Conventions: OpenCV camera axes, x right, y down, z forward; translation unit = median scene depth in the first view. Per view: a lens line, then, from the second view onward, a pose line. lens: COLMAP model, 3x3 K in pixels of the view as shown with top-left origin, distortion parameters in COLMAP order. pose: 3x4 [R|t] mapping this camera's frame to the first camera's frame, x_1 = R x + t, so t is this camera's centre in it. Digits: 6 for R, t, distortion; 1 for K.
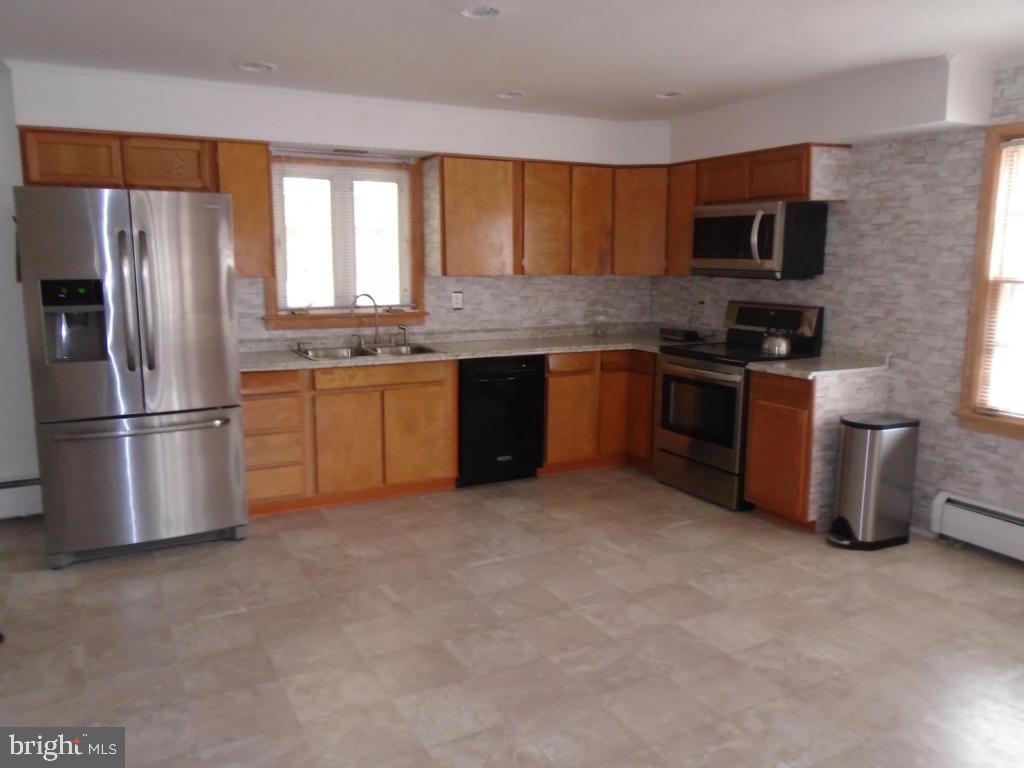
lens RADIAL K [[778.8, 0, 506.7], [0, 778.8, 382.9], [0, 0, 1]] dist [-0.010827, 0.008107]
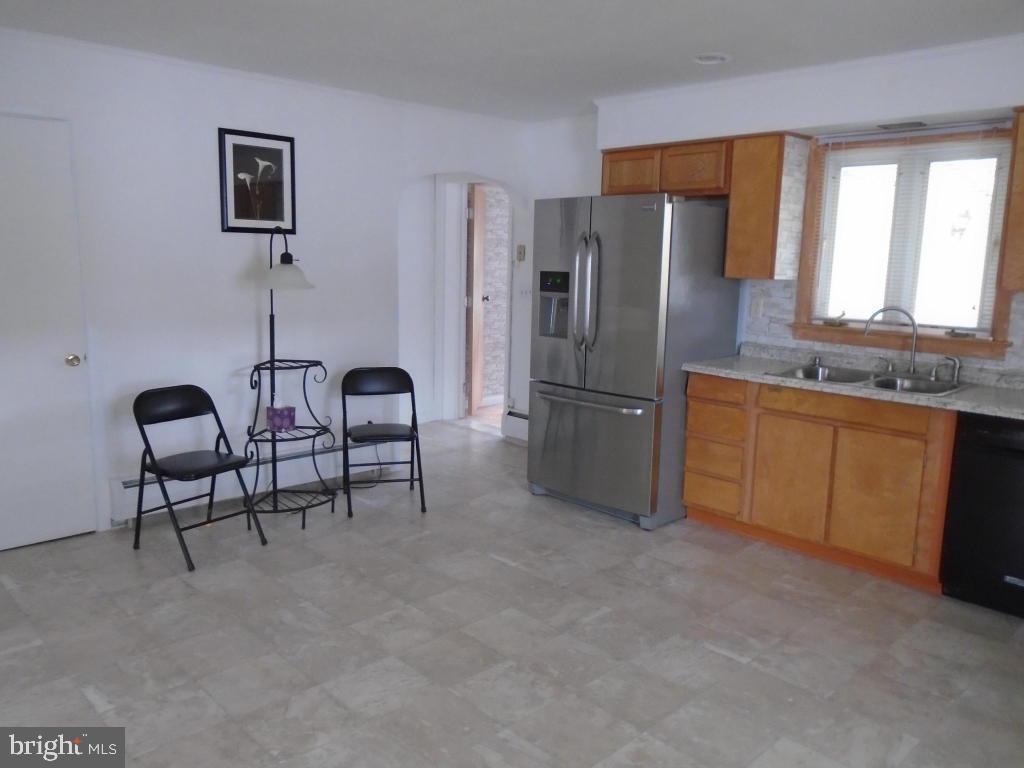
lens RADIAL K [[778.8, 0, 506.4], [0, 778.8, 384.4], [0, 0, 1]] dist [-0.010827, 0.008107]
pose [[0.285577, 0.161761, -0.944605, 0.478481], [-0.172340, 0.978252, 0.115421, -0.064673], [0.942732, 0.129832, 0.307245, 0.424951]]
